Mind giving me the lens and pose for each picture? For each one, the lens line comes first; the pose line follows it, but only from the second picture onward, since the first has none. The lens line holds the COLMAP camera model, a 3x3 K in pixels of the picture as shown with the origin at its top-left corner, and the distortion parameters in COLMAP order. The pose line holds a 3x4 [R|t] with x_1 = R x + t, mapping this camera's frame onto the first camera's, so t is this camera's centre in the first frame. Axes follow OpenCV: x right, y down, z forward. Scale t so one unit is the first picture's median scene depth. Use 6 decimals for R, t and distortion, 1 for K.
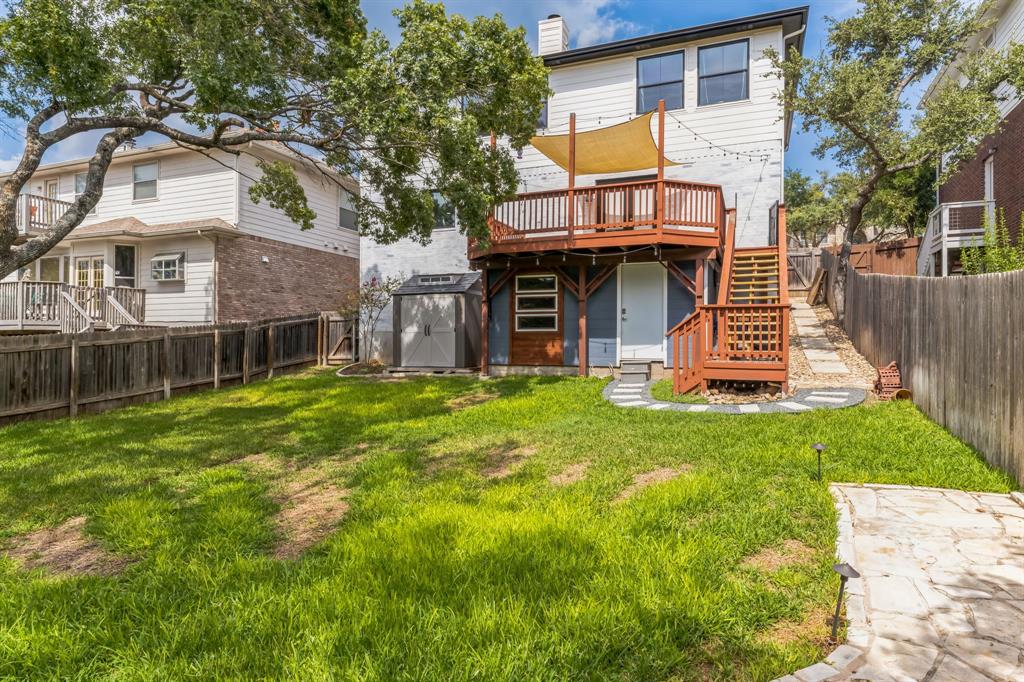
lens RADIAL K [[626.0, 0, 513.9], [0, 626.0, 343.0], [0, 0, 1]] dist [0.003531, 0.004279]
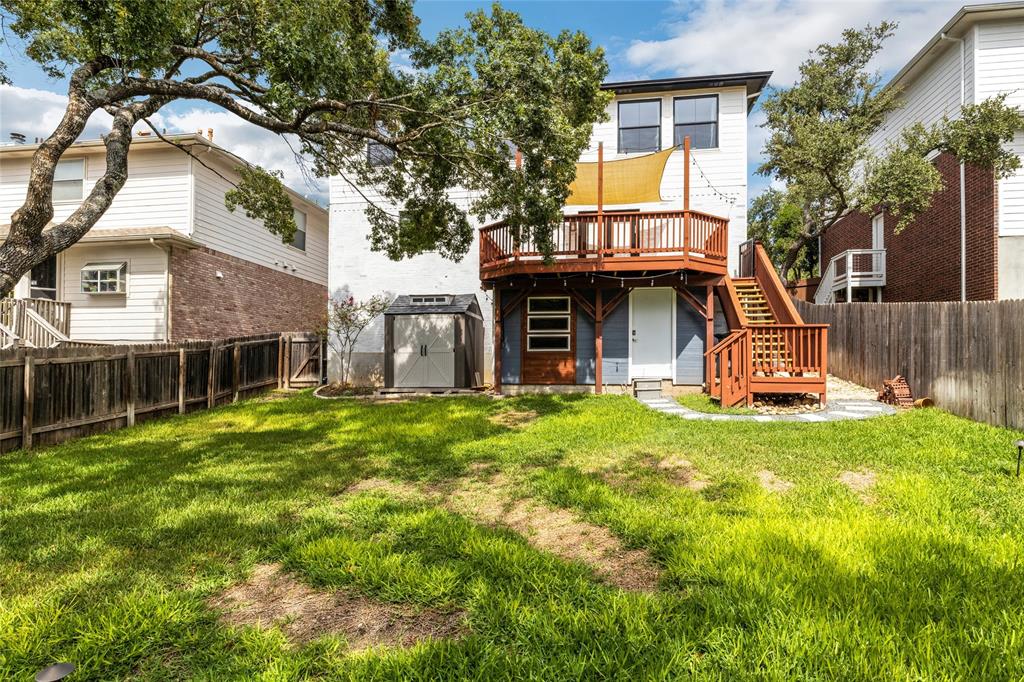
lens RADIAL K [[570.3, 0, 507.2], [0, 570.3, 368.6], [0, 0, 1]] dist [0.004425, 0.000086]
pose [[0.968925, 0.000379, 0.247354, -0.244121], [0.001382, 0.999975, -0.006942, 0.015112], [-0.247350, 0.007068, 0.968900, 0.097705]]
